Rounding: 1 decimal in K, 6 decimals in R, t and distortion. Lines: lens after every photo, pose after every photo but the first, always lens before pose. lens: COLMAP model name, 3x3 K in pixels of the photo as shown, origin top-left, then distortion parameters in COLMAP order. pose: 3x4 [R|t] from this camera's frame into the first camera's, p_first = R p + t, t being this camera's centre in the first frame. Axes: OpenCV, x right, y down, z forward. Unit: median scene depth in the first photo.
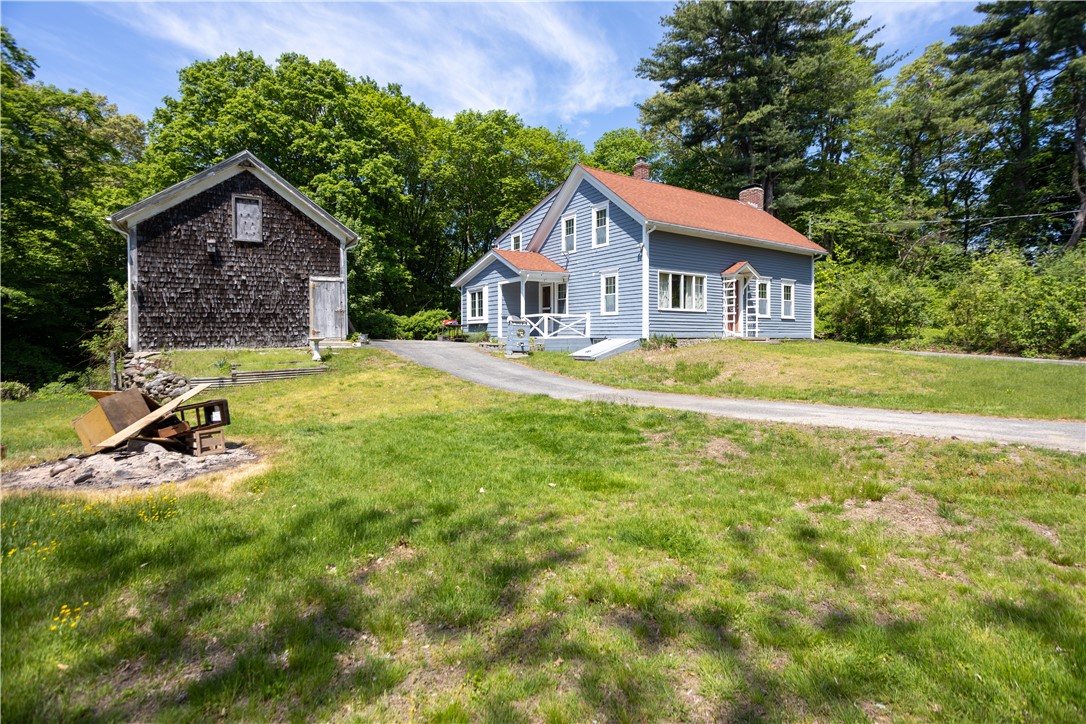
lens RADIAL K [[527.9, 0, 540.3], [0, 527.9, 359.0], [0, 0, 1]] dist [-0.018717, 0.000422]
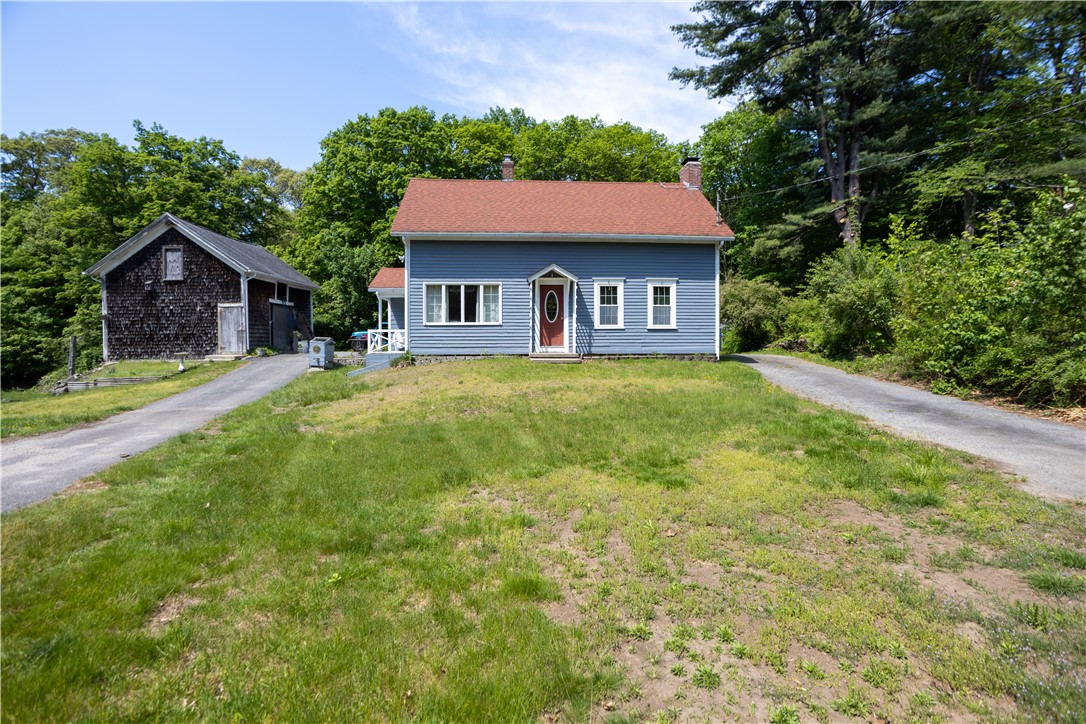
lens RADIAL K [[527.9, 0, 541.4], [0, 527.9, 360.1], [0, 0, 1]] dist [-0.018717, 0.000422]
pose [[0.868835, 0.013751, -0.494911, 0.885479], [-0.017236, 0.999848, -0.002478, -0.032050], [0.494802, 0.010683, 0.868940, 0.294901]]
